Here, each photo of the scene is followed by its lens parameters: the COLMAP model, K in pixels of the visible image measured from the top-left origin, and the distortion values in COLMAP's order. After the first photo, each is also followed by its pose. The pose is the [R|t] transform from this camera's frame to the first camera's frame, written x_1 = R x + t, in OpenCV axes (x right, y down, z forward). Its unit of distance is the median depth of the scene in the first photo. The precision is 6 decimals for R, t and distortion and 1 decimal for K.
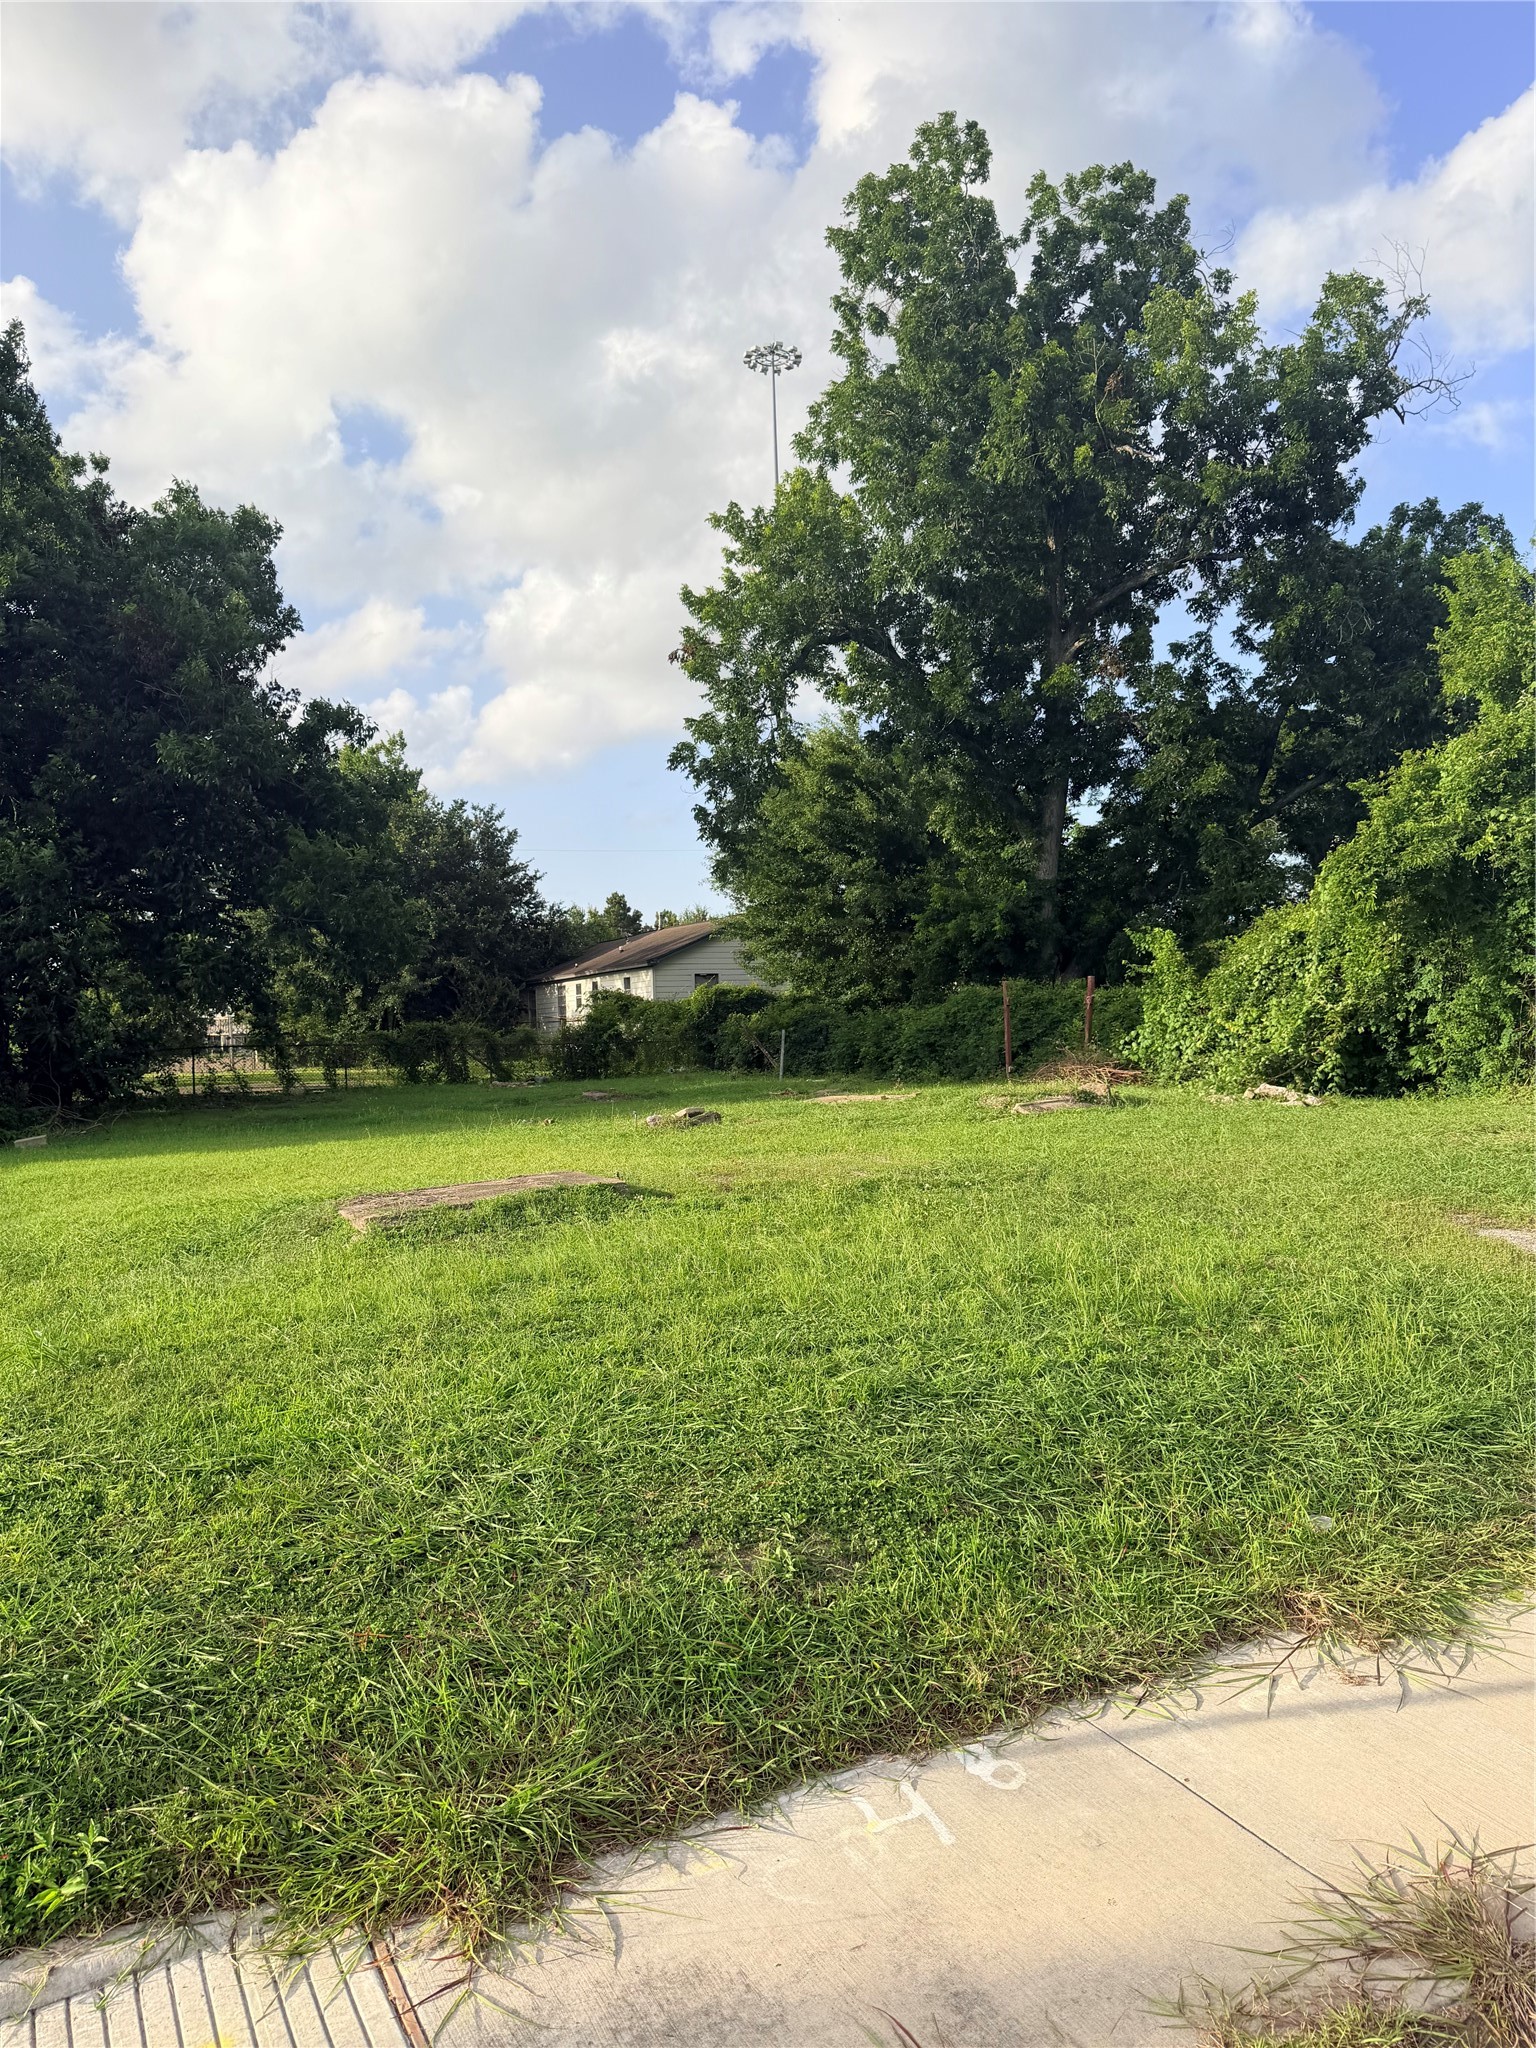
lens RADIAL K [[1427.2, 0, 775.4], [0, 1427.2, 1038.6], [0, 0, 1]] dist [0.111528, -0.147754]
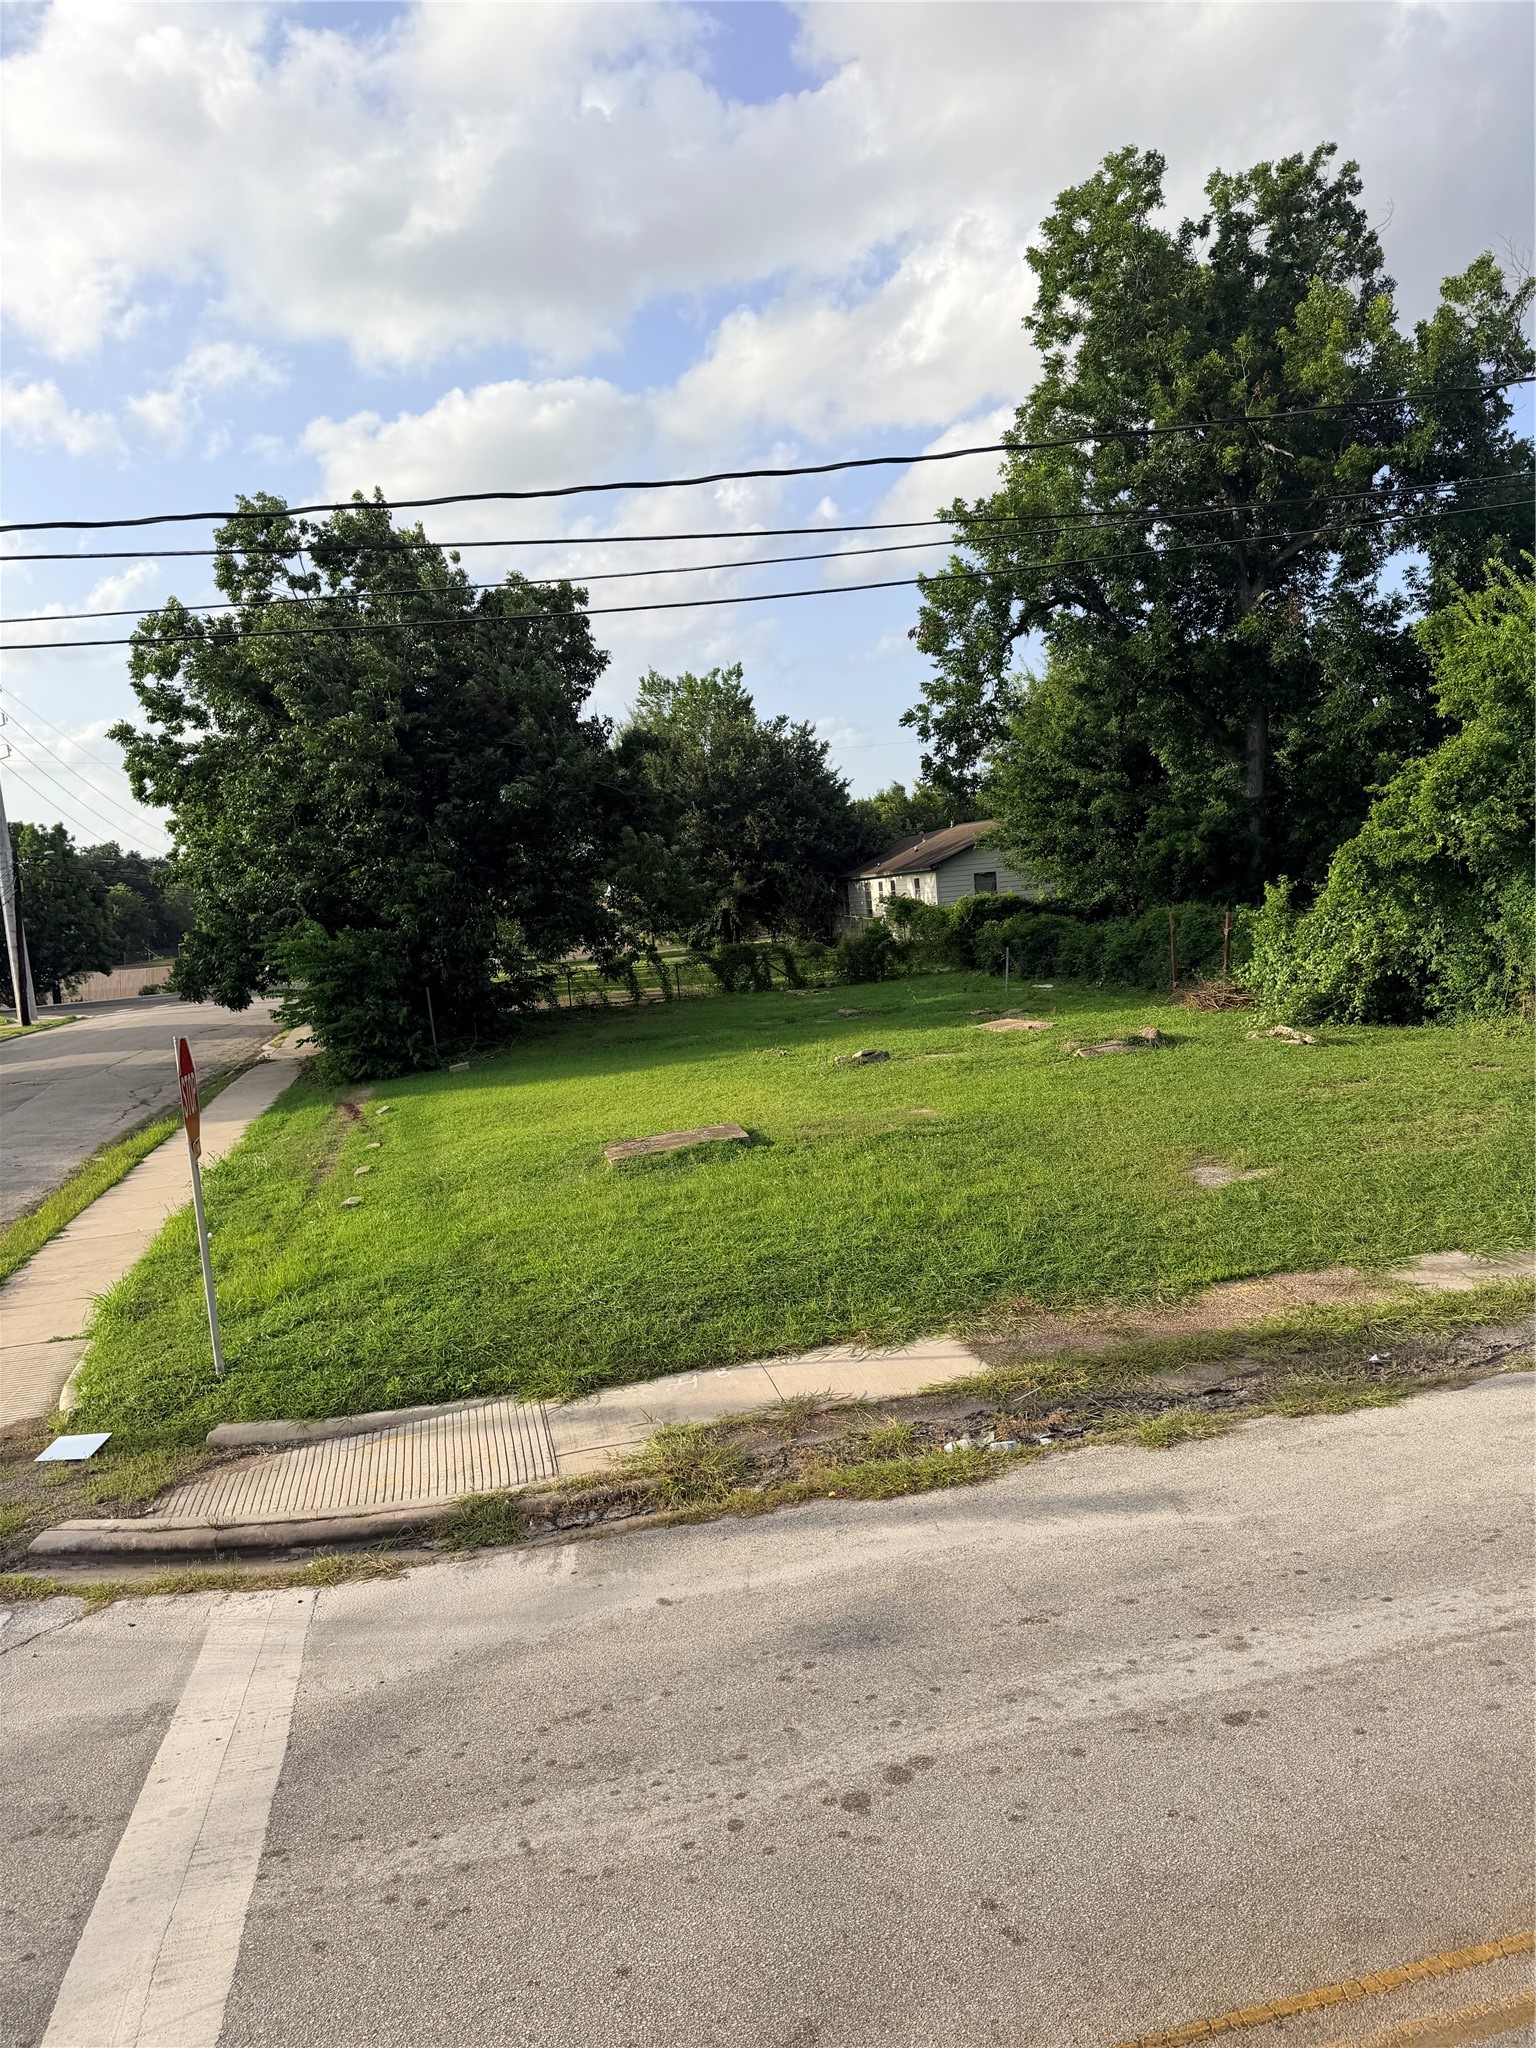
lens RADIAL K [[1427.2, 0, 775.4], [0, 1427.2, 1038.6], [0, 0, 1]] dist [0.111528, -0.147754]
pose [[0.965836, -0.021446, -0.258264, 0.128076], [0.050497, 0.993042, 0.106385, -0.068553], [0.254185, -0.115792, 0.960199, -0.230856]]
